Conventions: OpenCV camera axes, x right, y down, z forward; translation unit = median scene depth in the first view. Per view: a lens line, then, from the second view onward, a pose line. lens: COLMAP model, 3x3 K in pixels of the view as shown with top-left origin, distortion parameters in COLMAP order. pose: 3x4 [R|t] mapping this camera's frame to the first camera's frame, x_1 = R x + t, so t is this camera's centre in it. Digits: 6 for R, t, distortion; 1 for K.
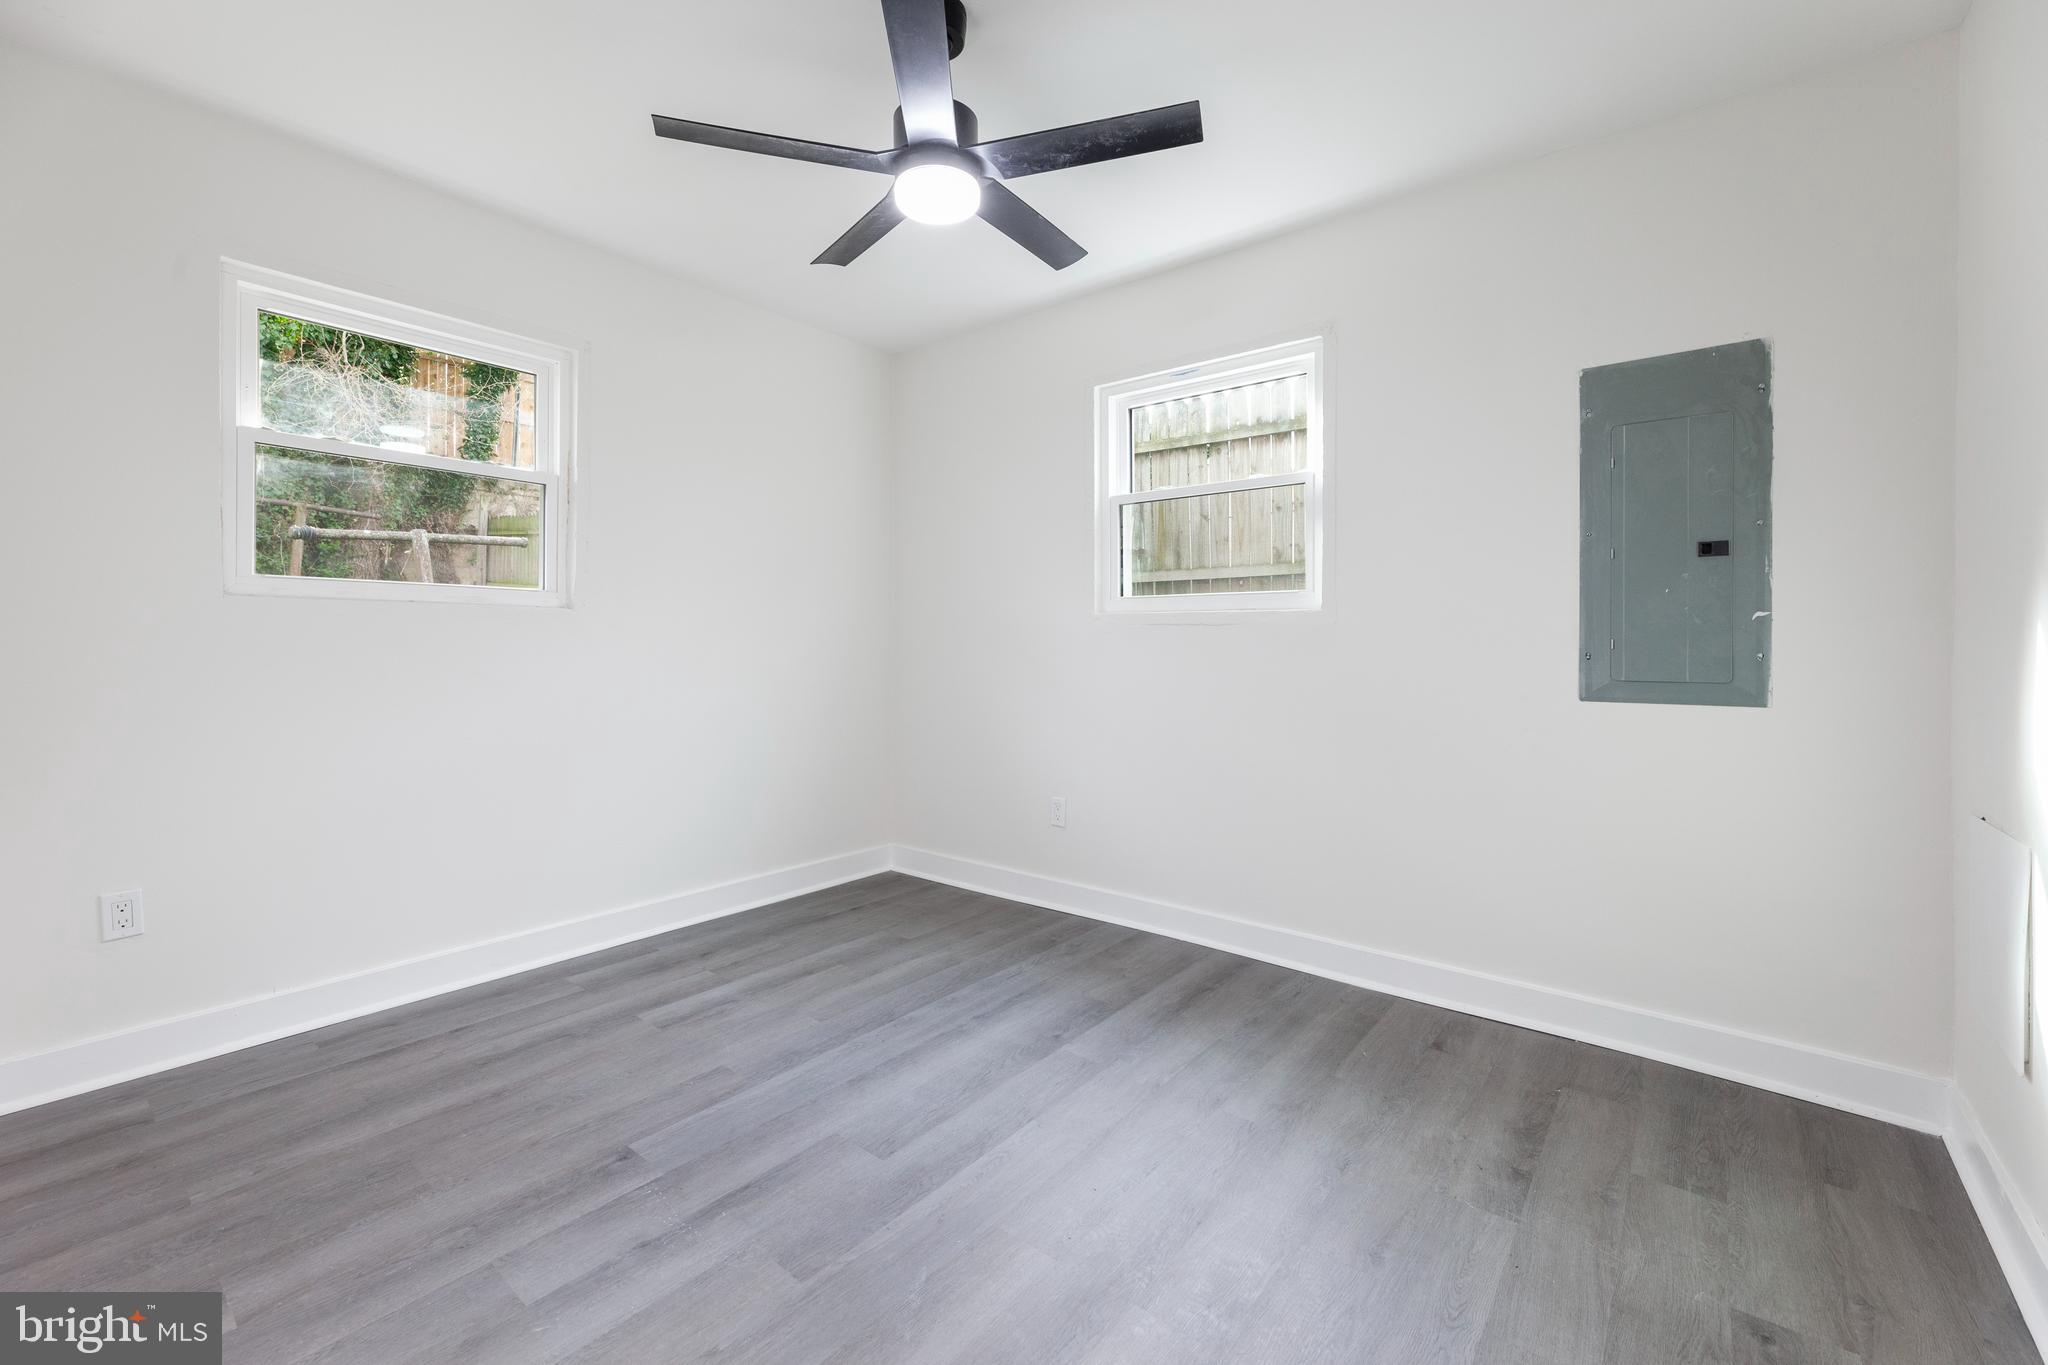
lens RADIAL K [[828.9, 0, 1022.8], [0, 828.9, 666.4], [0, 0, 1]] dist [-0.001567, 0.000618]
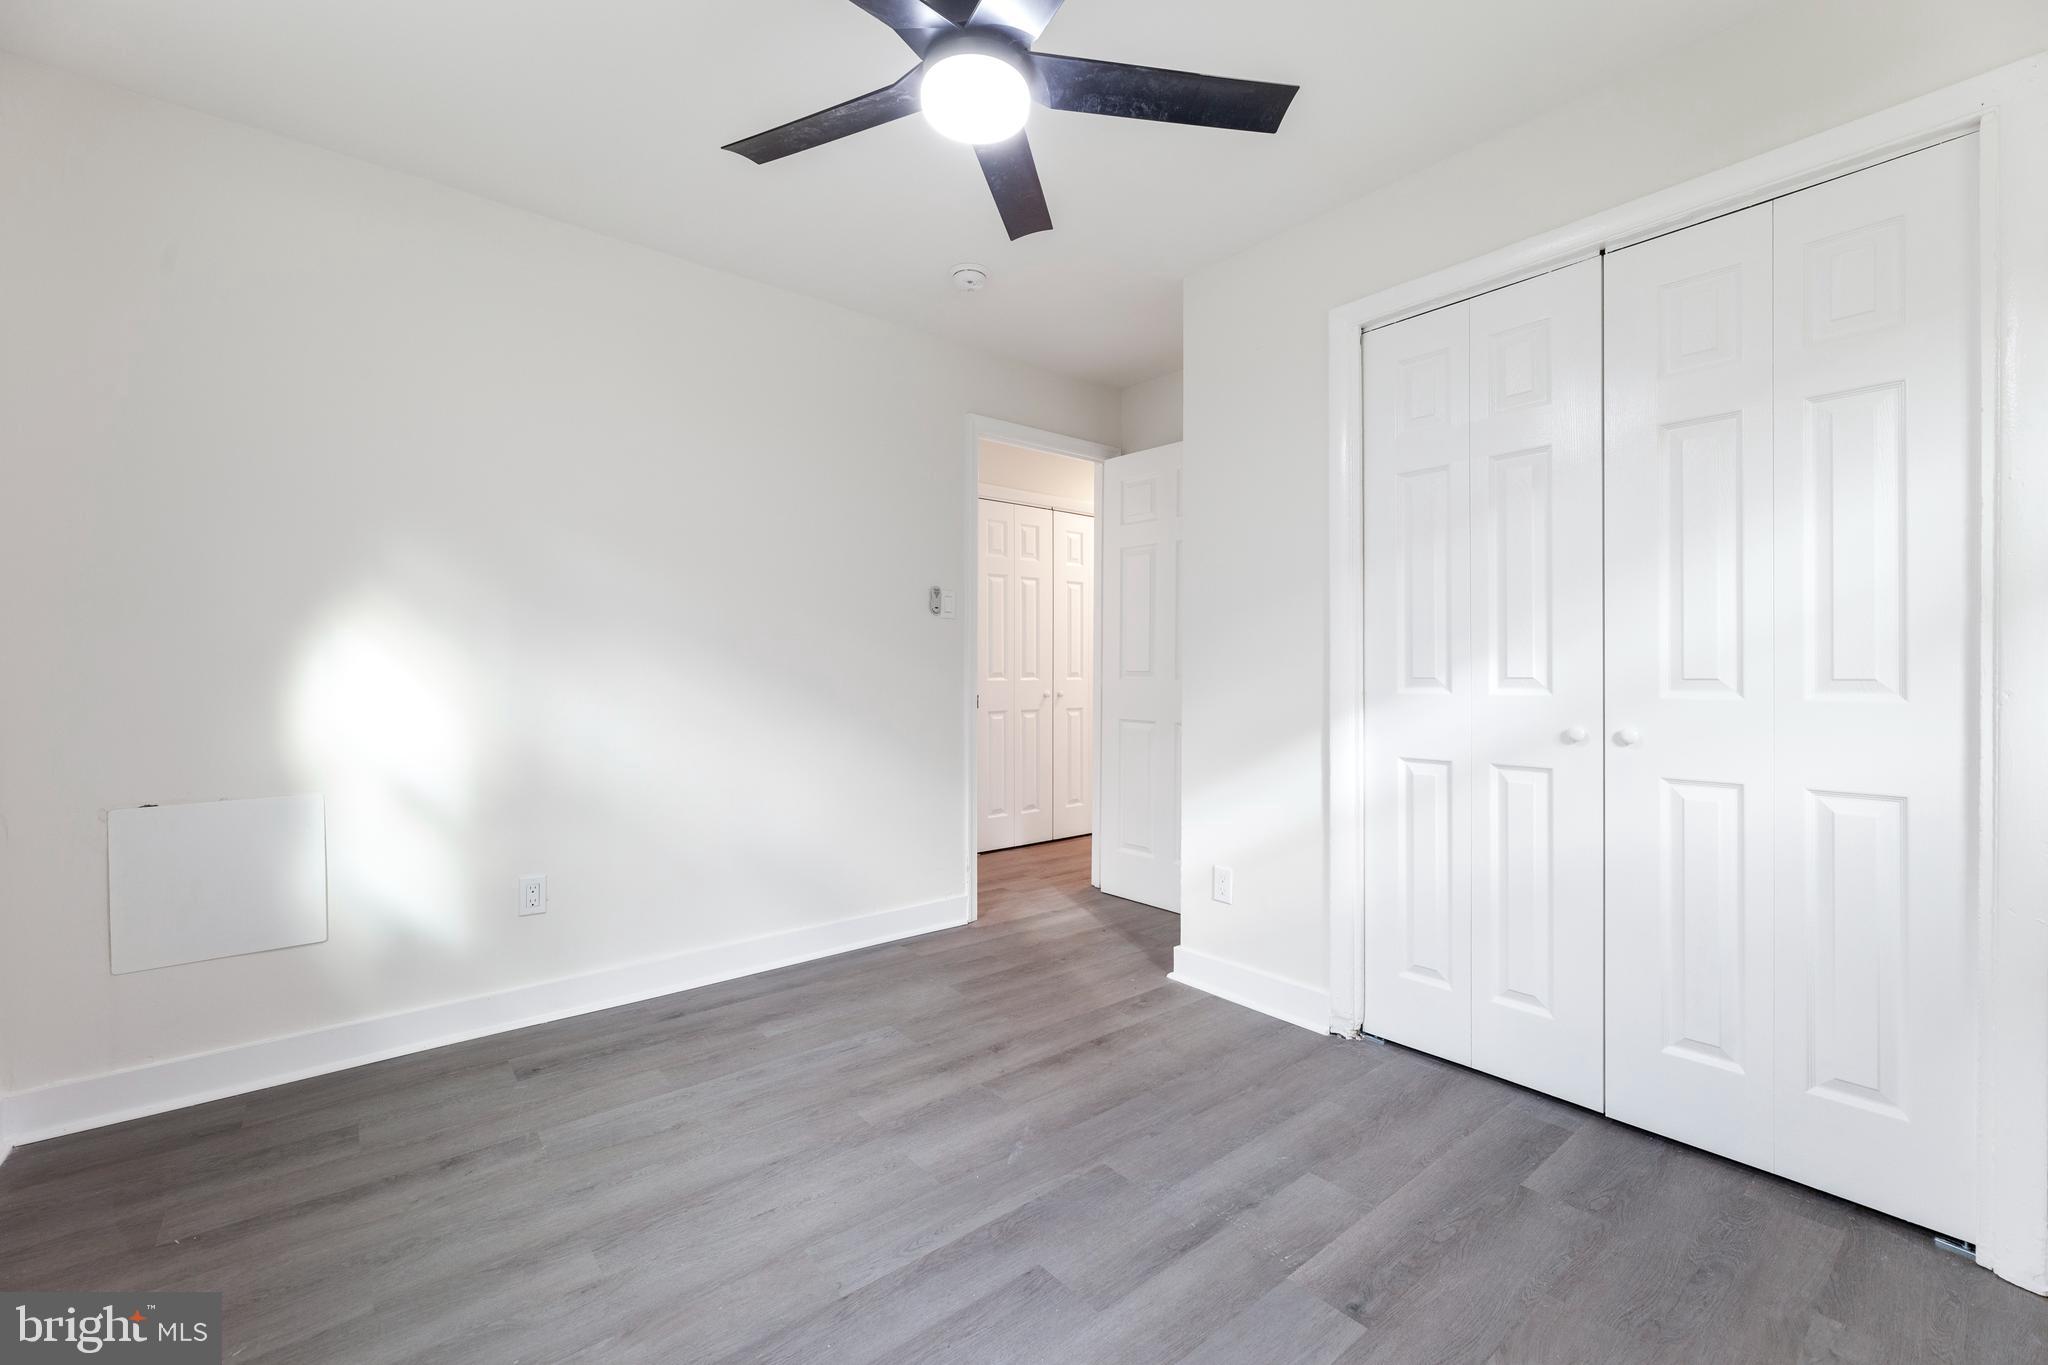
lens RADIAL K [[828.9, 0, 1025.7], [0, 828.9, 665.1], [0, 0, 1]] dist [-0.001567, 0.000618]
pose [[-0.980061, -0.005744, 0.198611, -0.340360], [-0.000872, 0.999697, 0.024608, -0.053375], [-0.198693, 0.023944, -0.979769, 1.932370]]
